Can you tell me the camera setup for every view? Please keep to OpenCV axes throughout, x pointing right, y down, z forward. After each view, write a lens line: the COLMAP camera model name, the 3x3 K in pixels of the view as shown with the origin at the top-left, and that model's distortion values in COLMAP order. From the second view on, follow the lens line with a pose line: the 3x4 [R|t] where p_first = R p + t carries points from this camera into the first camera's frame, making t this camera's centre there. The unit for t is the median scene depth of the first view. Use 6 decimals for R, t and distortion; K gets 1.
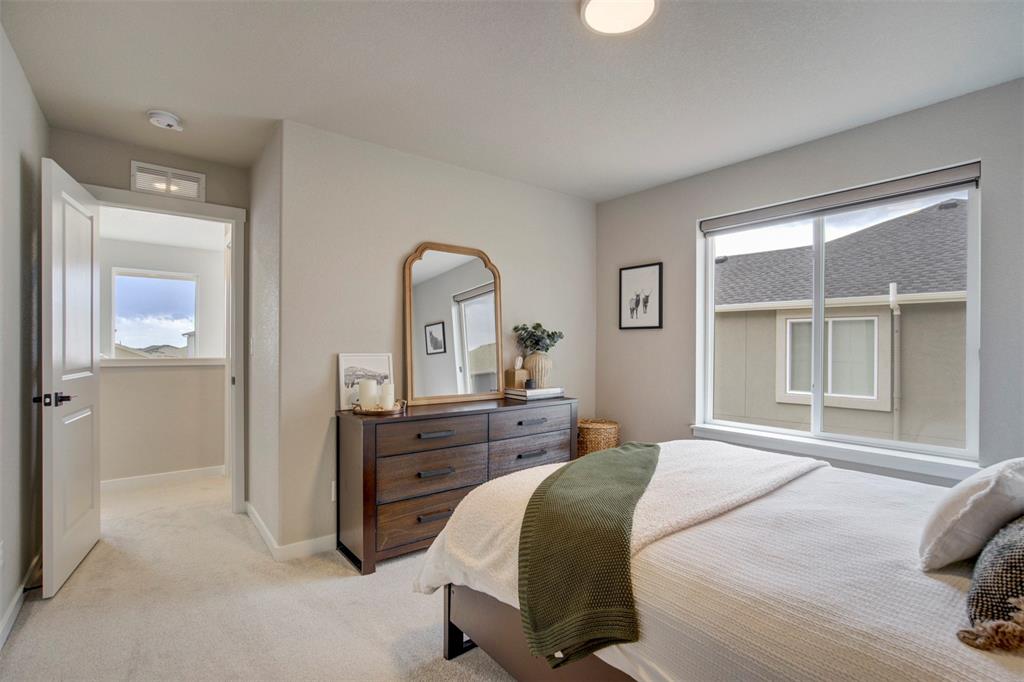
lens RADIAL K [[472.3, 0, 512.8], [0, 472.3, 345.6], [0, 0, 1]] dist [-0.017024, 0.006904]
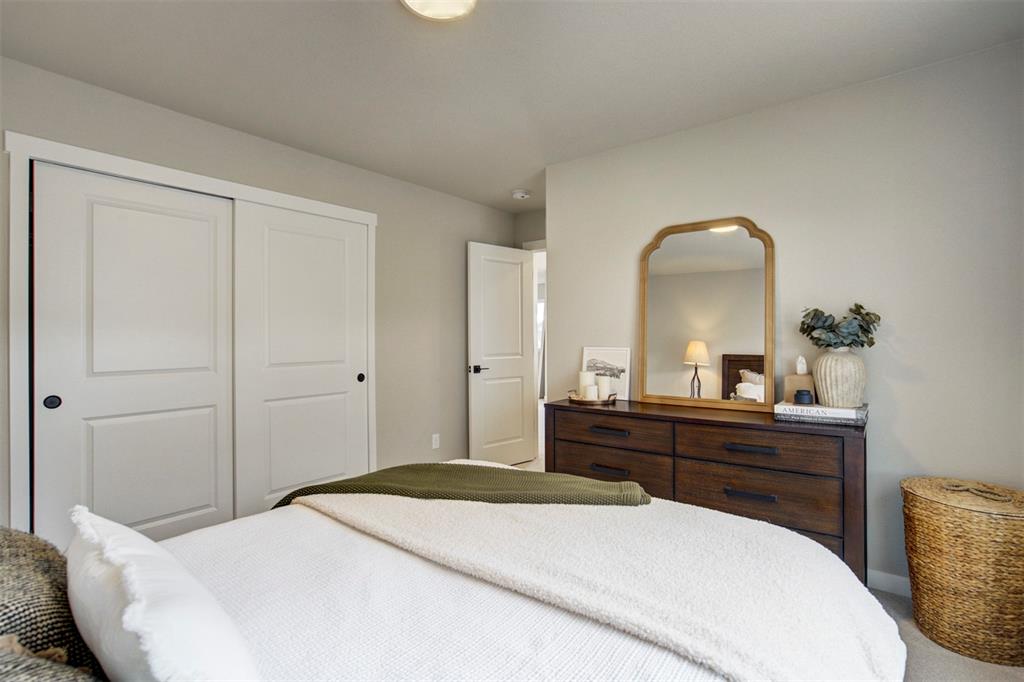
lens RADIAL K [[472.3, 0, 512.9], [0, 472.3, 336.6], [0, 0, 1]] dist [-0.017024, 0.006904]
pose [[0.251879, -0.009815, -0.967709, 0.664196], [-0.001422, 0.999944, -0.010512, 0.003612], [0.967758, 0.004024, 0.251851, 0.513400]]
